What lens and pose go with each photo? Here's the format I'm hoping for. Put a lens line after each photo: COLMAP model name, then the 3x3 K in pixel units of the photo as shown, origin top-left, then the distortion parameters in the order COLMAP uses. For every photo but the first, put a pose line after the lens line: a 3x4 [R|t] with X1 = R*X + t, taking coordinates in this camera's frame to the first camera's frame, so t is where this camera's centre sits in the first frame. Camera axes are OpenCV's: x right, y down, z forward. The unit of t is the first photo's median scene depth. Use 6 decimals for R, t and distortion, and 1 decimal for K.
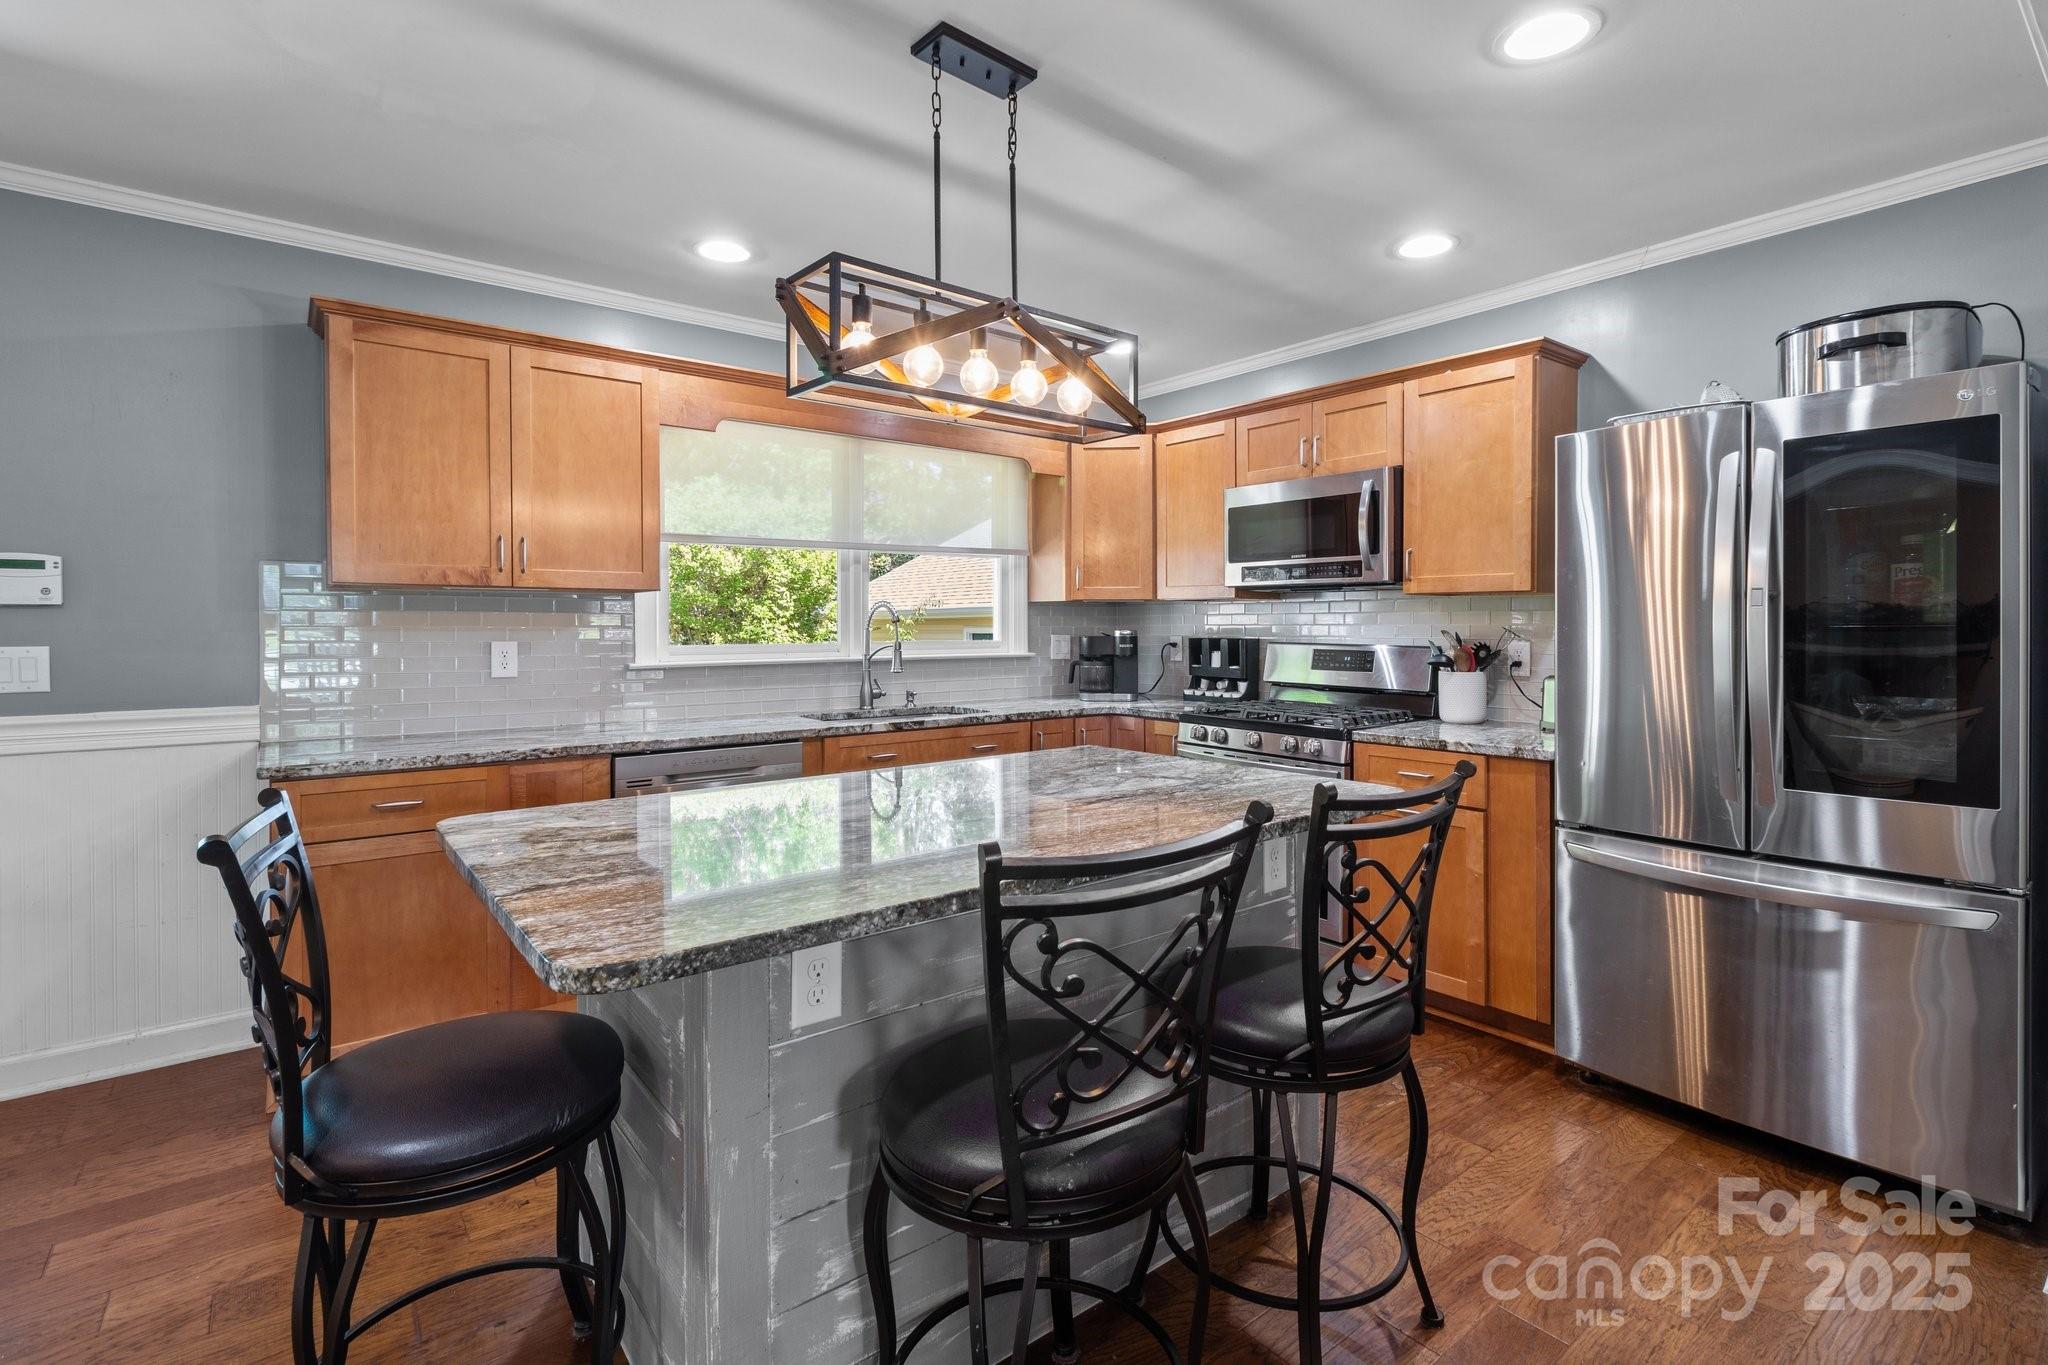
lens RADIAL K [[959.6, 0, 1045.2], [0, 959.6, 630.1], [0, 0, 1]] dist [0.001210, 0.001724]
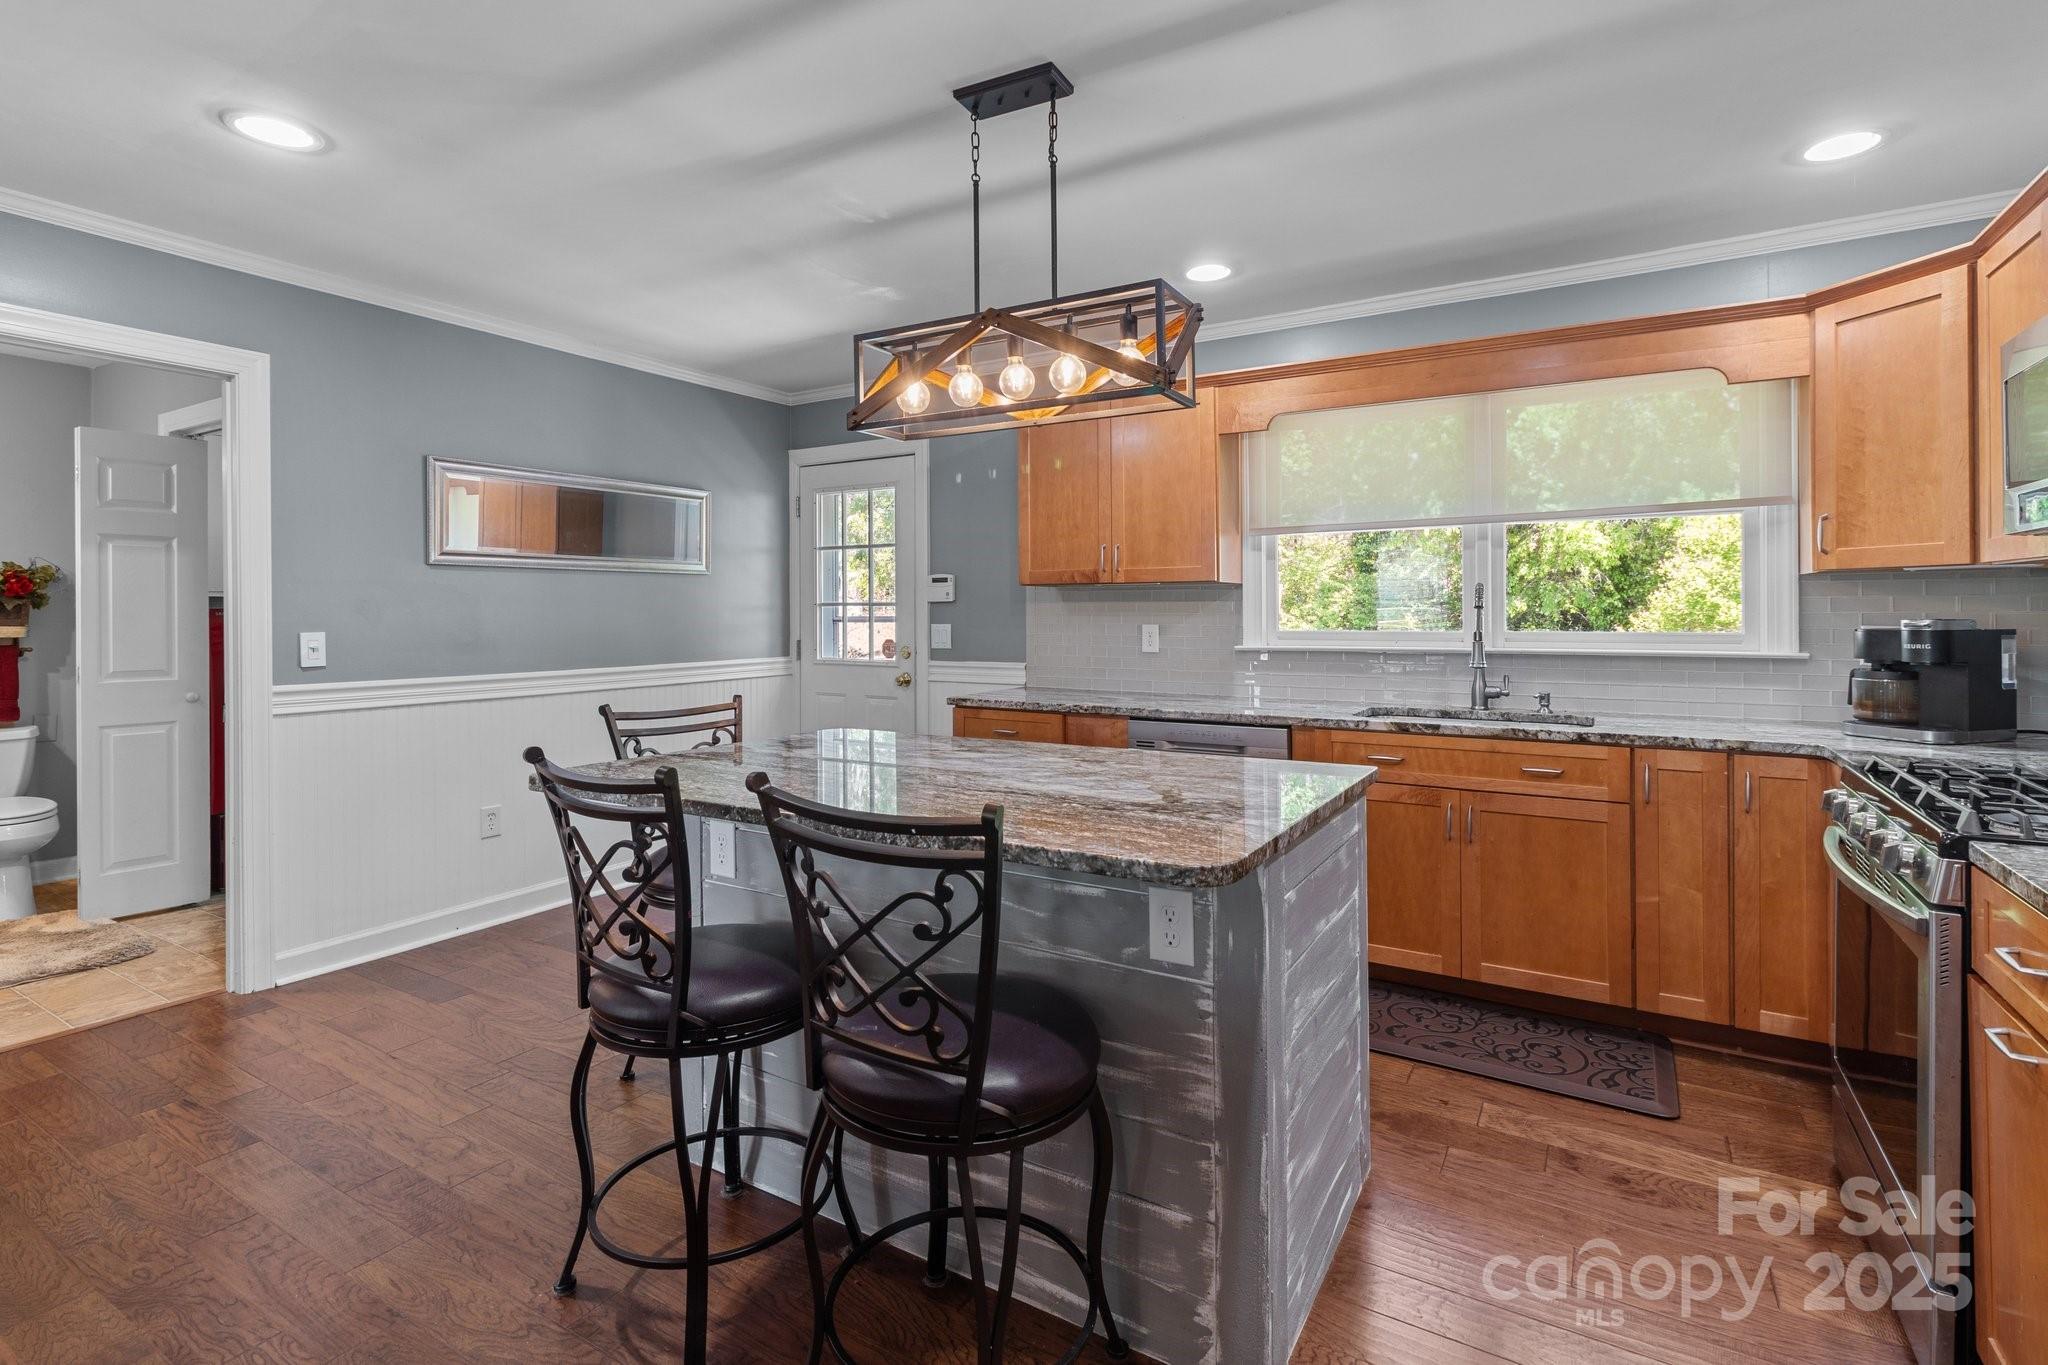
lens RADIAL K [[959.6, 0, 1037.2], [0, 959.6, 608.8], [0, 0, 1]] dist [0.001210, 0.001724]
pose [[0.347549, -0.003411, -0.937656, 0.465347], [-0.002247, 0.999987, -0.004470, -0.002570], [0.937659, 0.003660, 0.347537, 0.322889]]
